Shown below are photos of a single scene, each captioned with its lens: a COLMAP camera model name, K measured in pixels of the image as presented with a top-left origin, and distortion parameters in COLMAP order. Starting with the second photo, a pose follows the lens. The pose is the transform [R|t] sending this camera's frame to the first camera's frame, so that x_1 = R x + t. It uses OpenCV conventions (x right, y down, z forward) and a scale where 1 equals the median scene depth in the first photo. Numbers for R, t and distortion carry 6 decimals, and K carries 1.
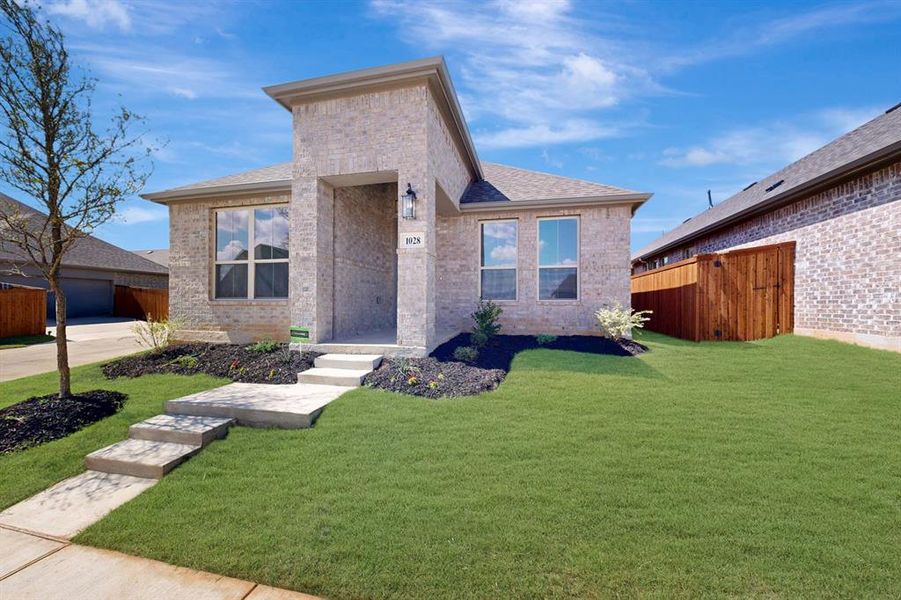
lens RADIAL K [[340.2, 0, 450.5], [0, 340.2, 300.0], [0, 0, 1]] dist [0.000799, -0.000104]
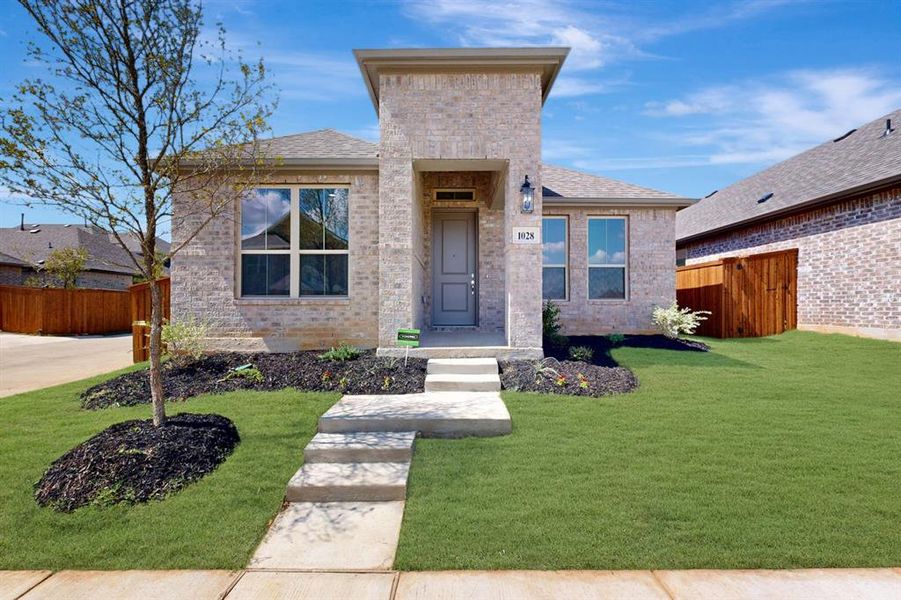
lens RADIAL K [[390.9, 0, 450.9], [0, 390.9, 301.3], [0, 0, 1]] dist [-0.001460, 0.000506]
pose [[0.972913, 0.000664, 0.231172, -0.485734], [-0.000552, 1.000000, -0.000548, 0.007309], [-0.231173, 0.000406, 0.972913, -0.008358]]
